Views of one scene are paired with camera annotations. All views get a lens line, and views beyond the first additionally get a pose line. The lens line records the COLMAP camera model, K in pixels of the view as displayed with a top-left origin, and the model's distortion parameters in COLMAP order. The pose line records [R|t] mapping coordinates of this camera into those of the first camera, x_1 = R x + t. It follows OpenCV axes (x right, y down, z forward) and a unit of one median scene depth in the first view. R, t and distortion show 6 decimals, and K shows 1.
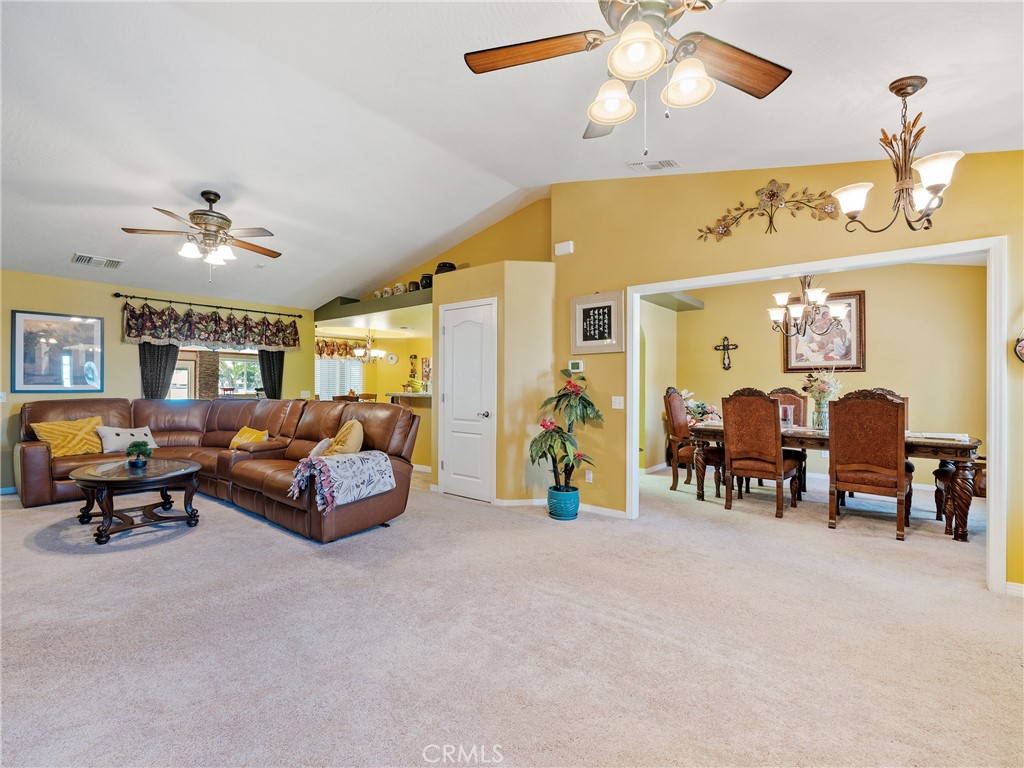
lens RADIAL K [[475.7, 0, 504.6], [0, 475.7, 385.0], [0, 0, 1]] dist [0.001380, -0.000675]
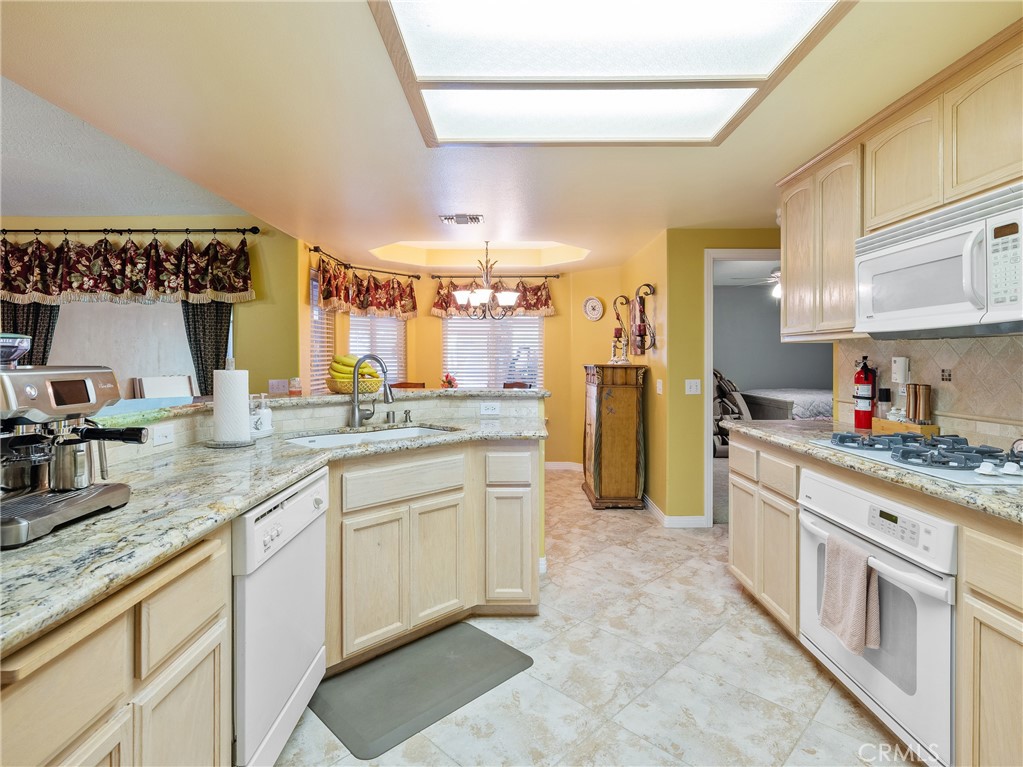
lens RADIAL K [[498.7, 0, 490.6], [0, 498.7, 359.1], [0, 0, 1]] dist [-0.000634, -0.000215]
pose [[0.621907, -0.001596, -0.783090, 0.138270], [0.001401, 0.999999, -0.000926, -0.009170], [0.783090, -0.000521, 0.621908, 0.928218]]
